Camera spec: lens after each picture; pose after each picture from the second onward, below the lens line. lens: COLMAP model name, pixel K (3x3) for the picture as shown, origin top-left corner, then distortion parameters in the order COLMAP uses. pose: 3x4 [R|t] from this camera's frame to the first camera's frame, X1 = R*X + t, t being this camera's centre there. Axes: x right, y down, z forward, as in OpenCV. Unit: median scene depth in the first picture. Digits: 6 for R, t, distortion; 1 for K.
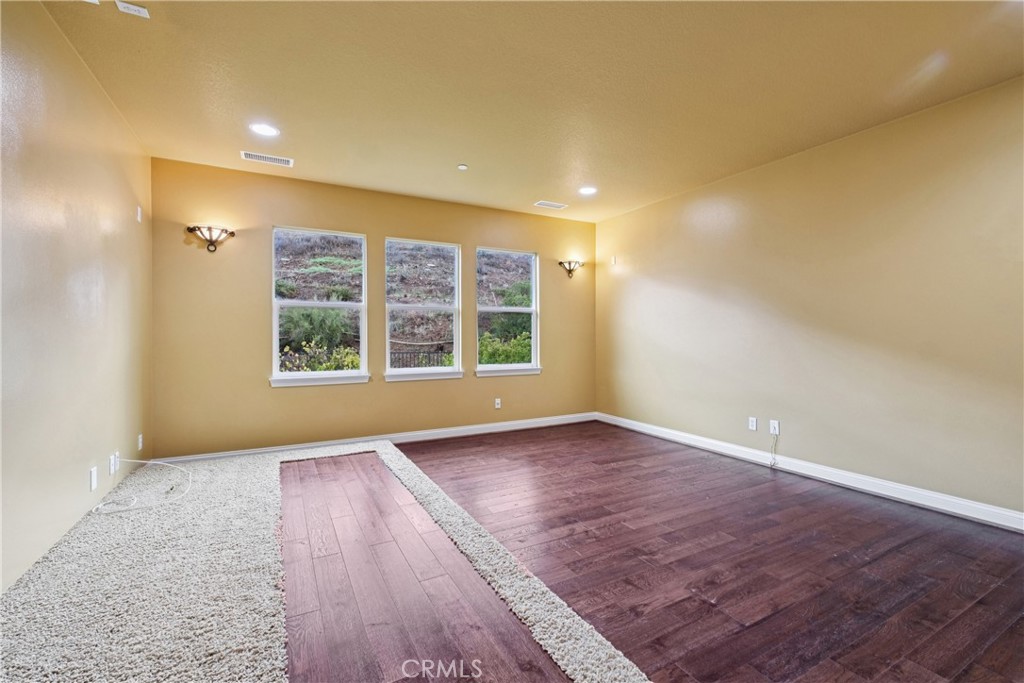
lens RADIAL K [[436.5, 0, 512.0], [0, 436.5, 341.5], [0, 0, 1]] dist [-0.000013, 0.000030]
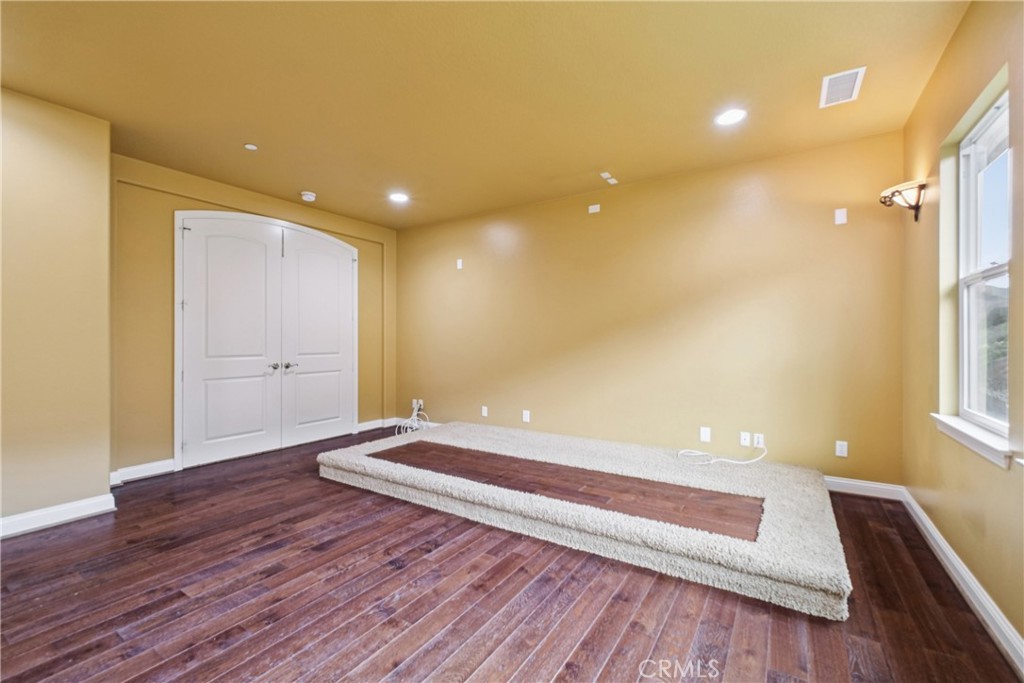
lens RADIAL K [[436.5, 0, 512.0], [0, 436.5, 341.5], [0, 0, 1]] dist [-0.000013, 0.000030]
pose [[-0.874447, 0.007519, -0.485063, 0.431721], [0.005856, 0.999971, 0.004942, -0.016445], [0.485086, 0.001481, -0.874465, 2.370015]]
